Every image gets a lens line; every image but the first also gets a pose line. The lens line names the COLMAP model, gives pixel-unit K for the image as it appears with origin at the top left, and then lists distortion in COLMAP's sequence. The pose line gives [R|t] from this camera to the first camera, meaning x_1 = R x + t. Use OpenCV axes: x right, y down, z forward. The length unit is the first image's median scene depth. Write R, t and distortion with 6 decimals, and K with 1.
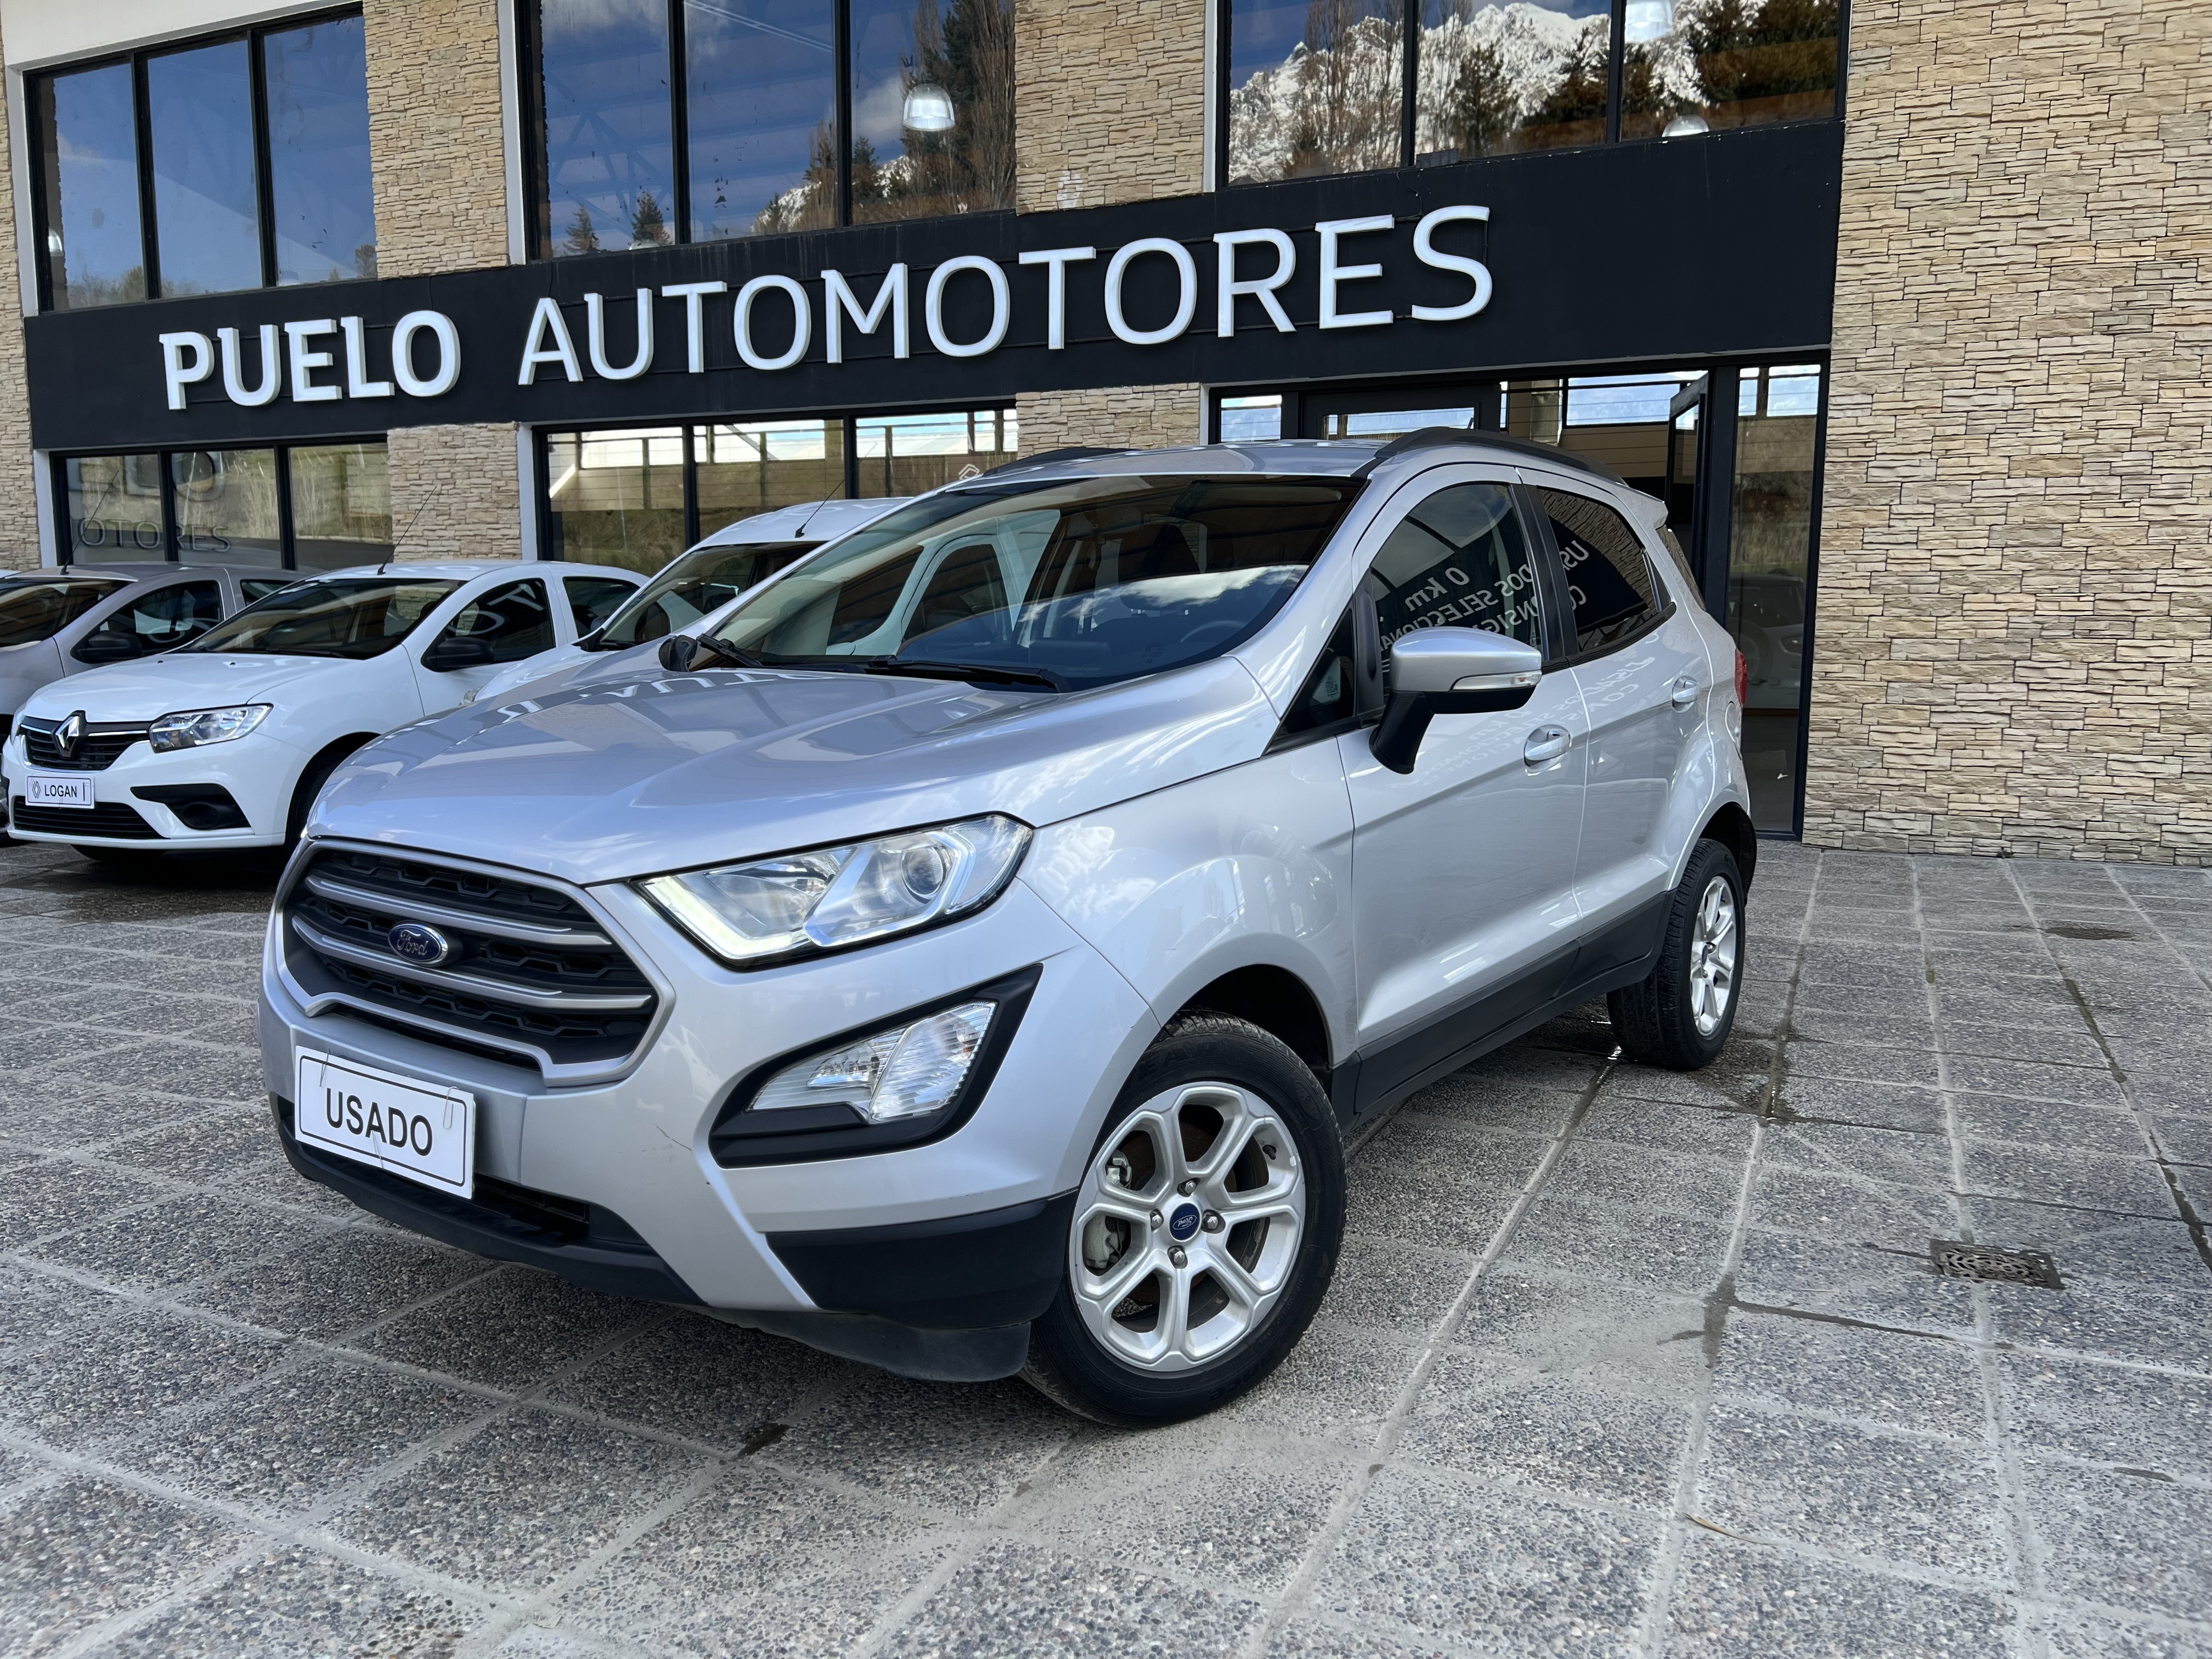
lens RADIAL K [[1674.3, 0, 1098.2], [0, 1674.3, 833.5], [0, 0, 1]] dist [0.044132, -0.042458]
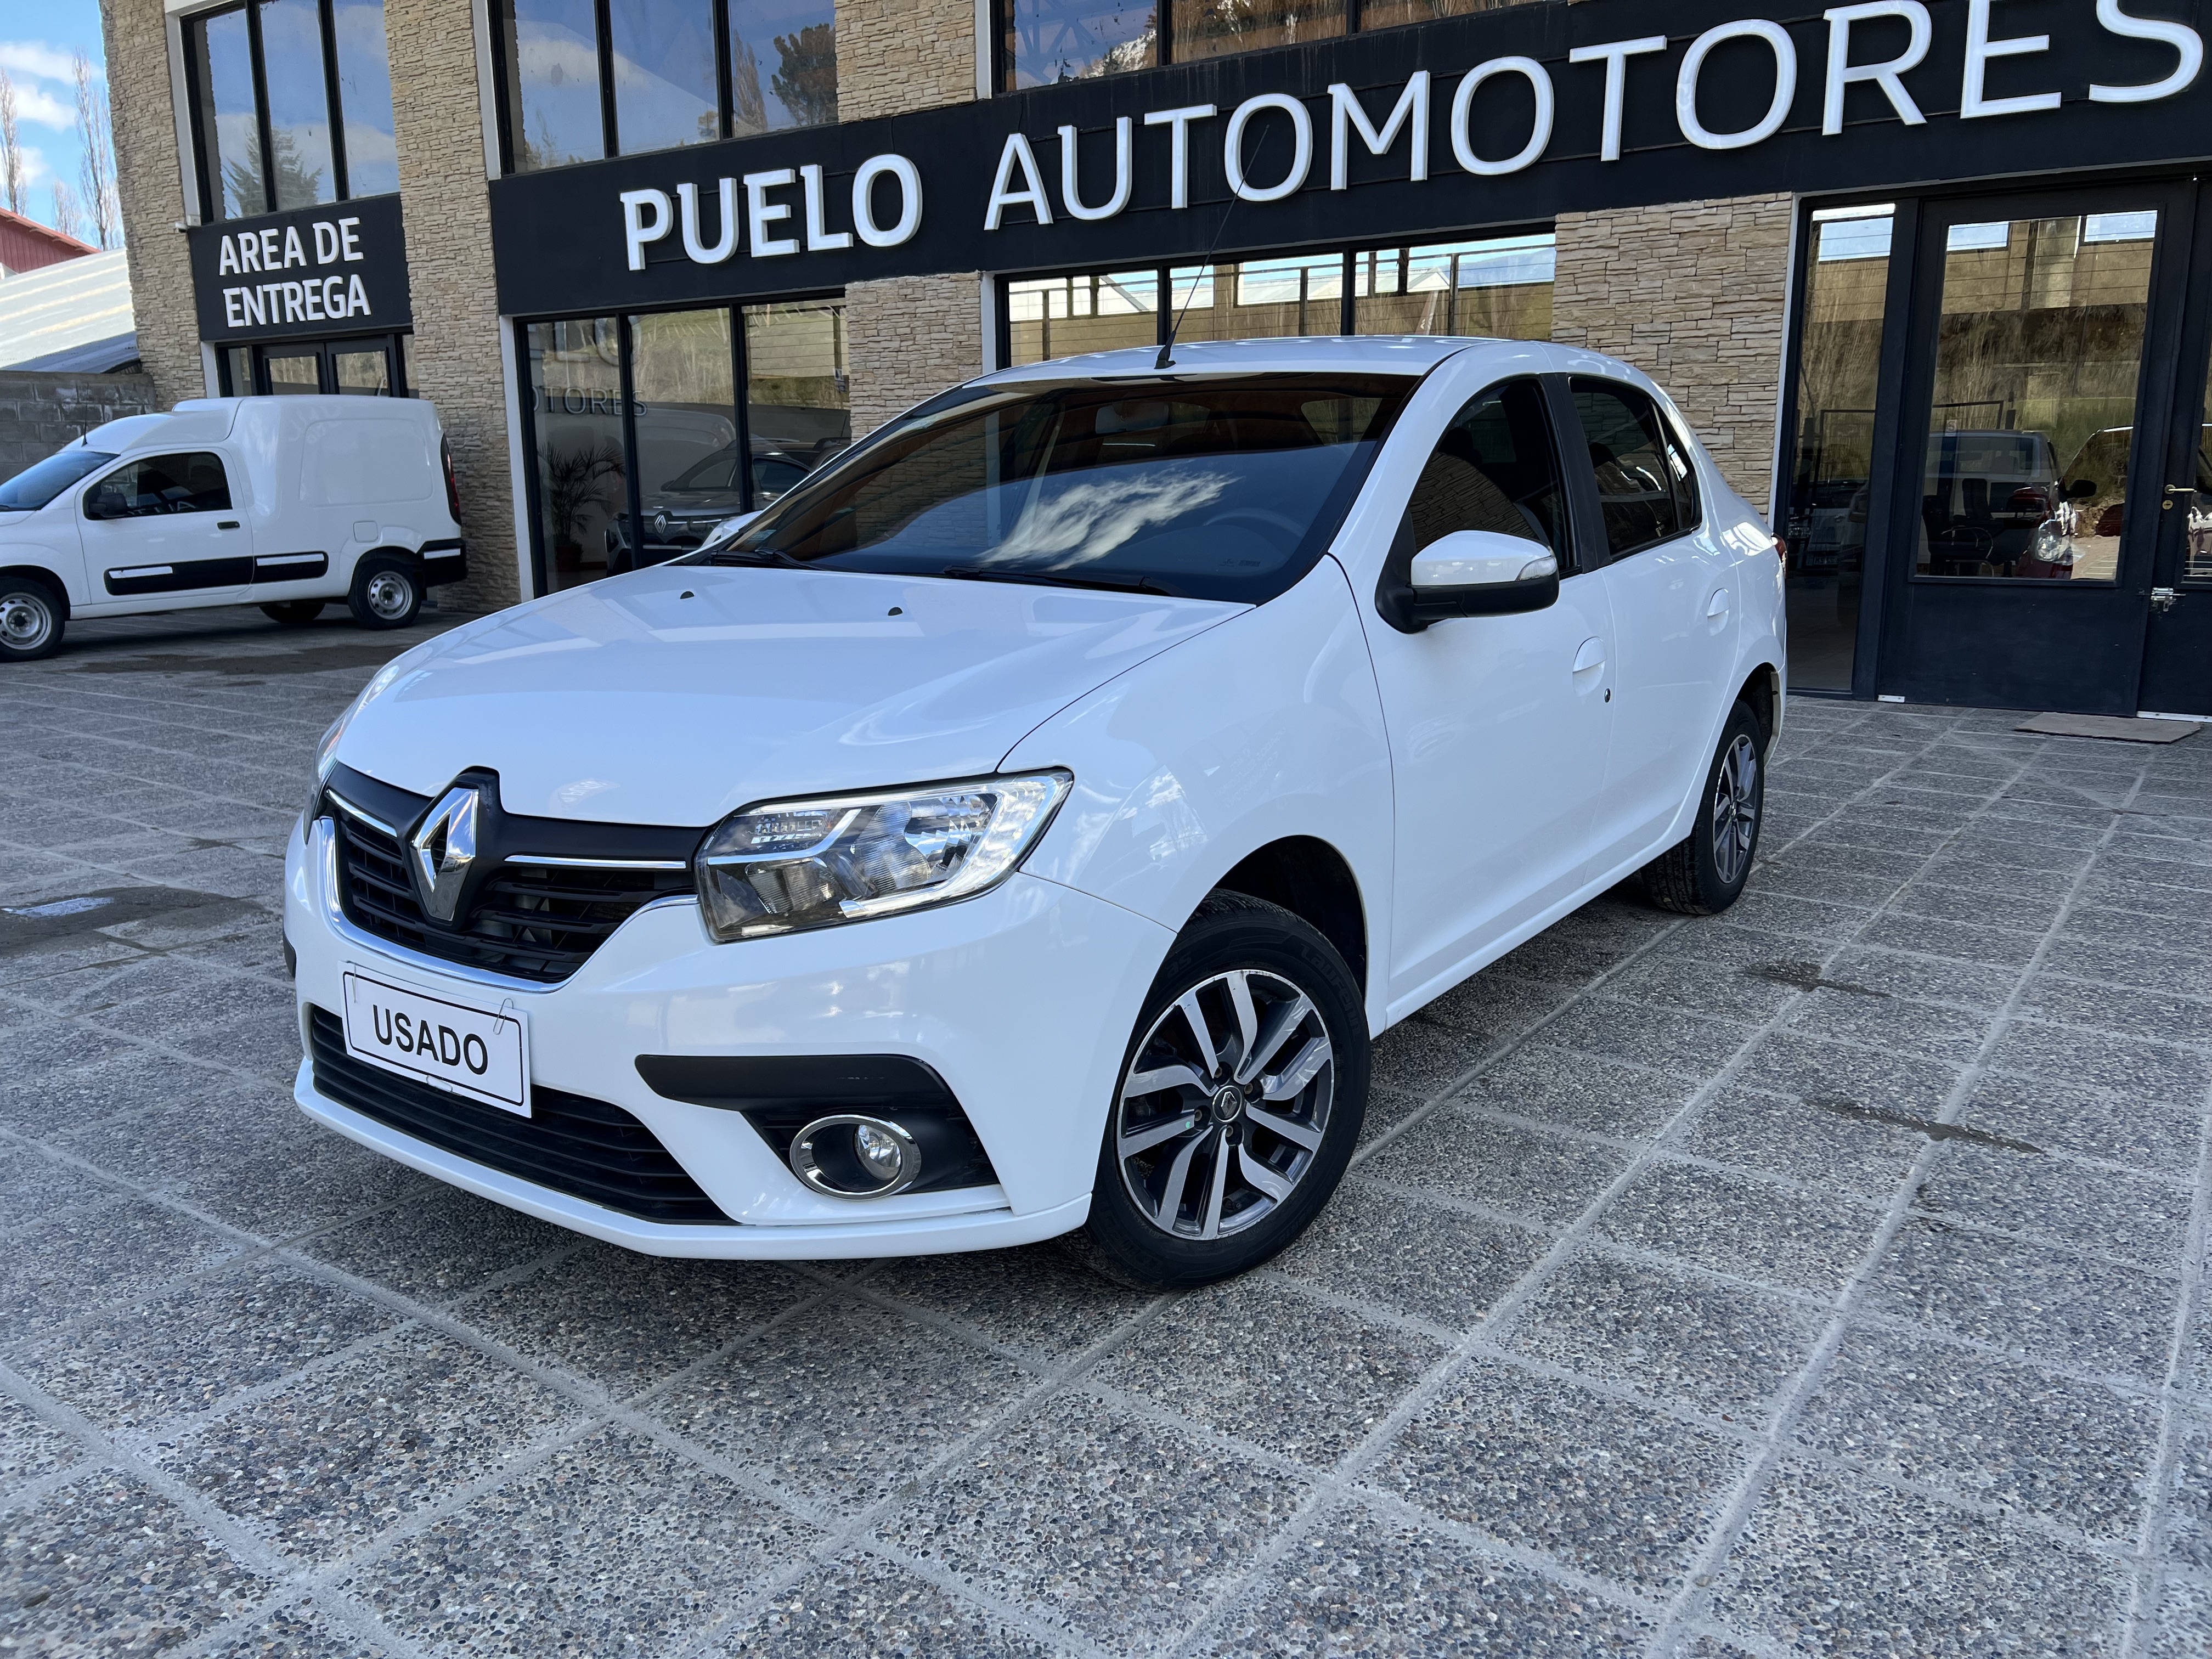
lens RADIAL K [[1674.3, 0, 1109.3], [0, 1674.3, 813.8], [0, 0, 1]] dist [0.041411, -0.039946]
pose [[0.984163, 0.026531, -0.175269, -0.120123], [-0.013729, 0.997174, 0.073857, -0.012438], [0.176734, -0.070281, 0.981746, 0.074851]]
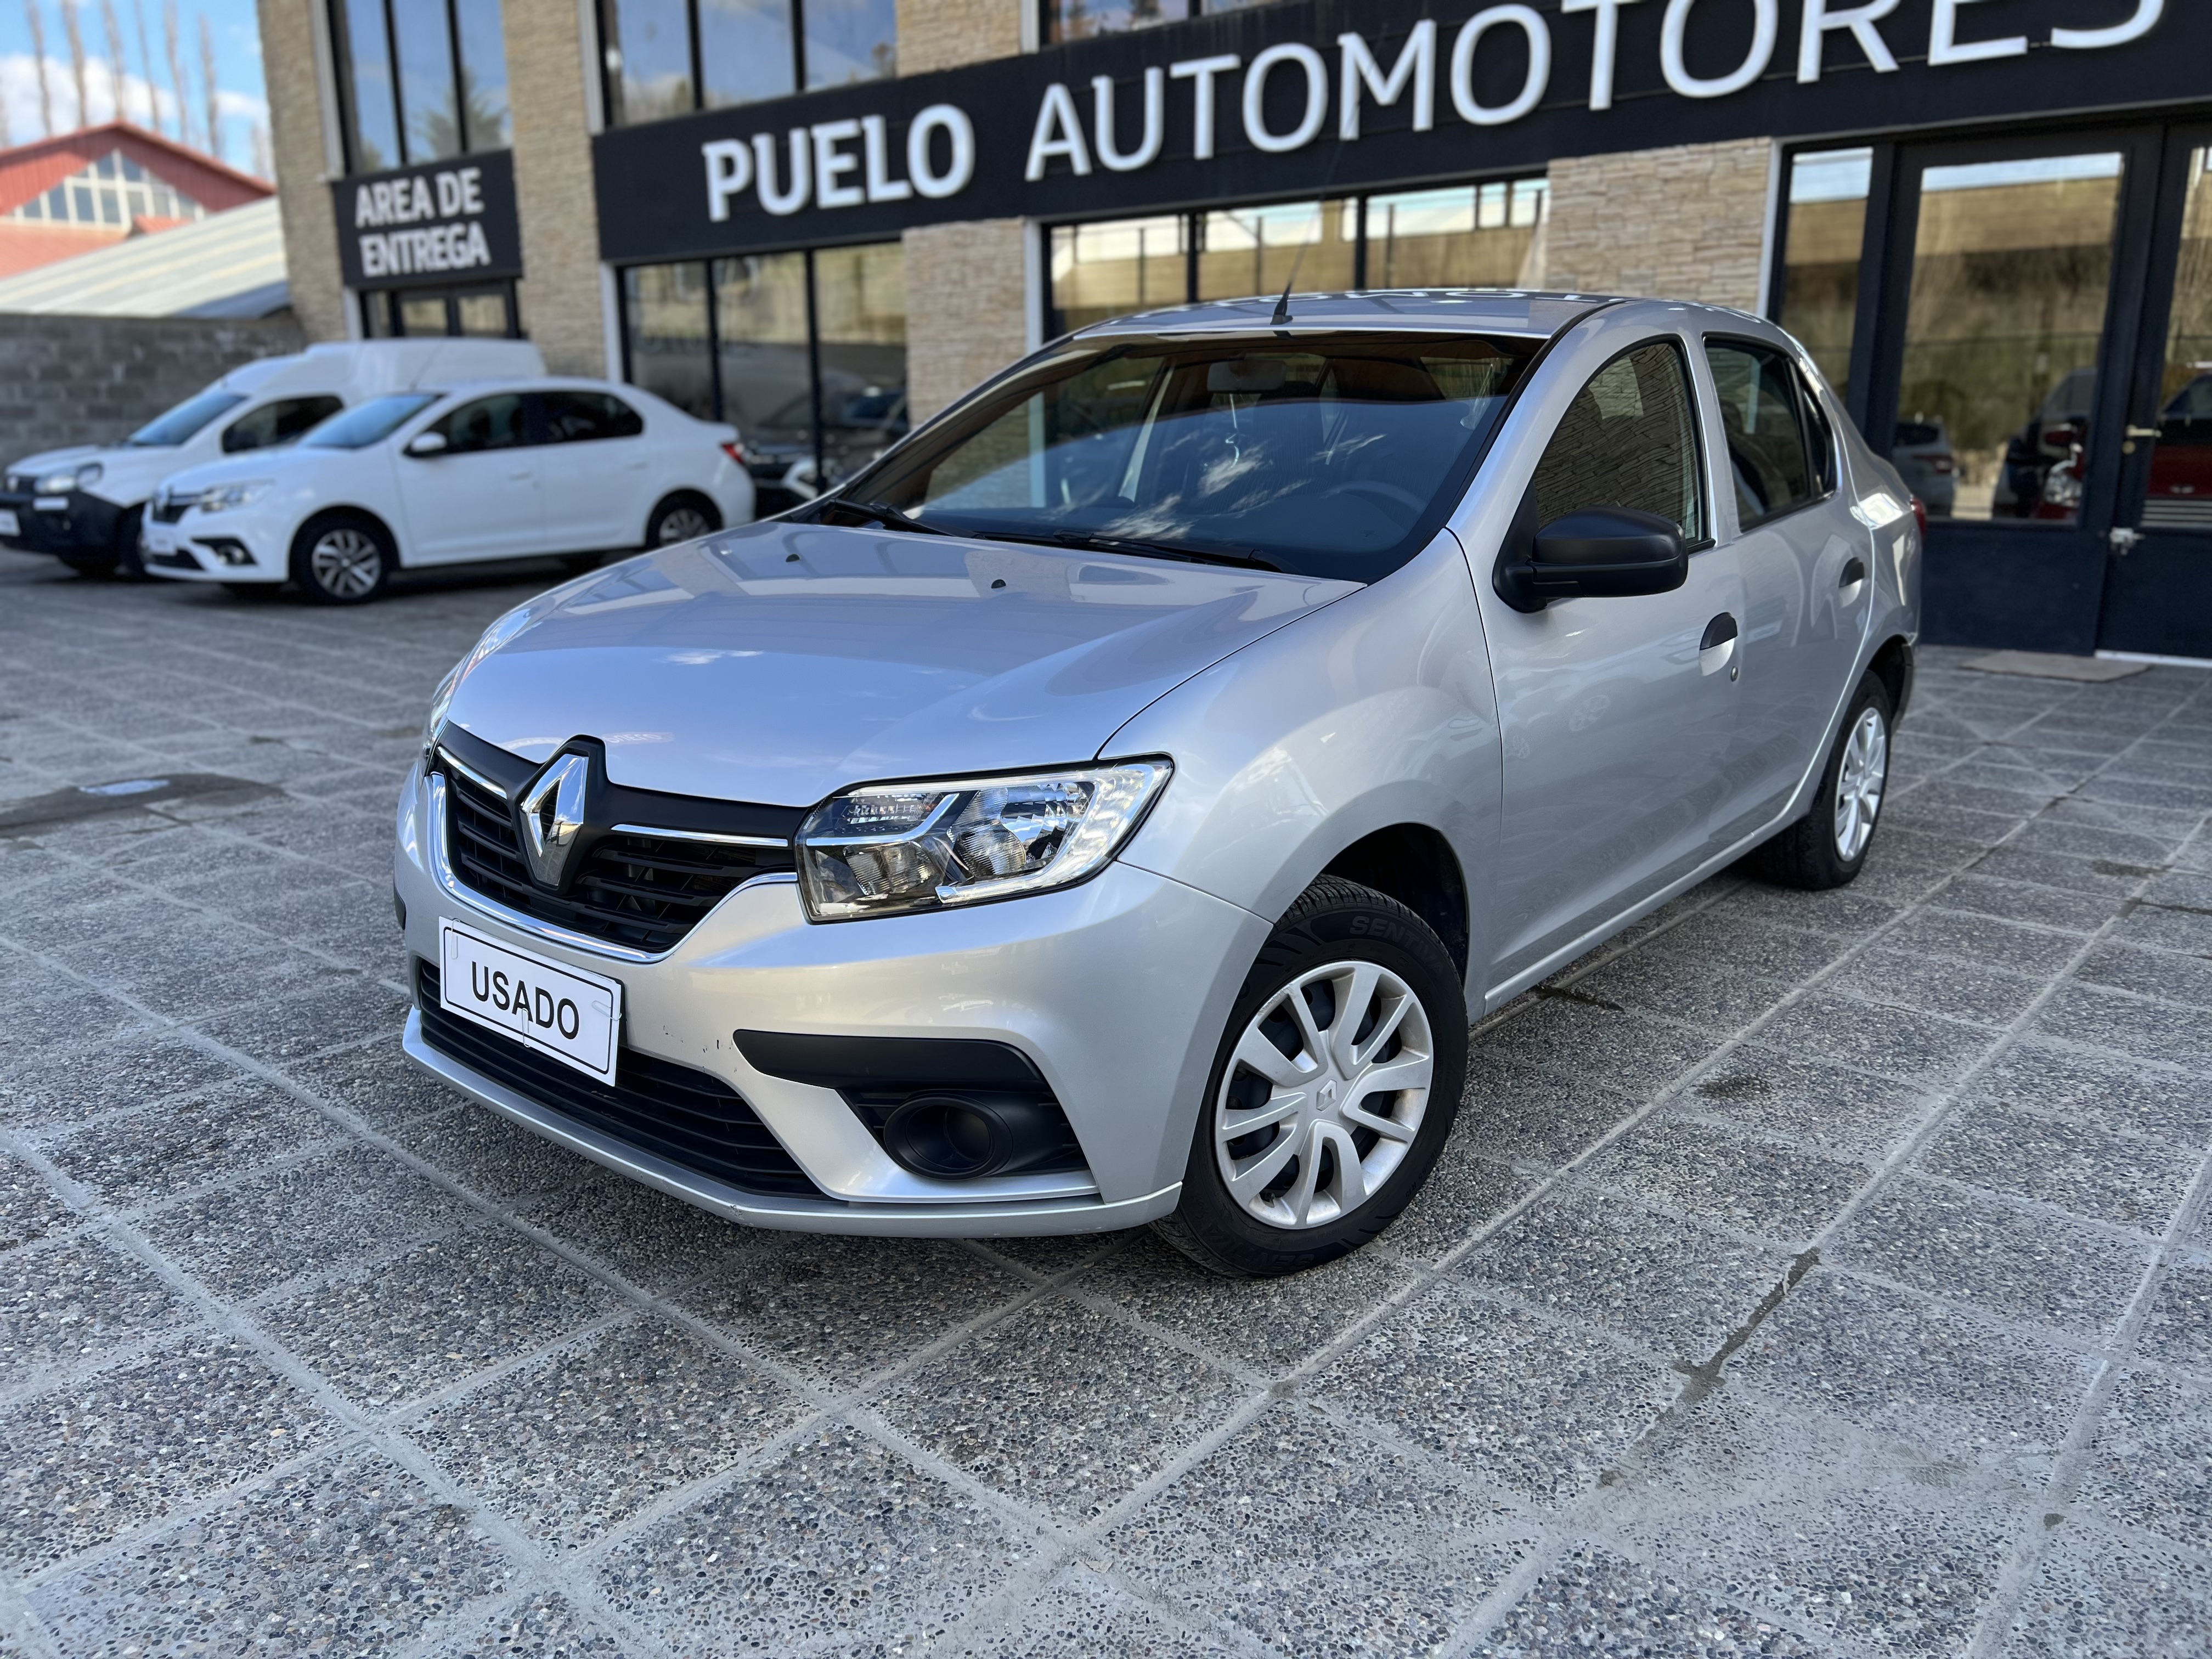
lens RADIAL K [[1673.3, 0, 1104.4], [0, 1673.3, 820.8], [0, 0, 1]] dist [0.042292, -0.040972]
pose [[0.962417, 0.055882, -0.265766, -0.019318], [-0.025179, 0.992747, 0.117559, -0.011033], [0.270408, -0.106449, 0.956843, 0.030137]]
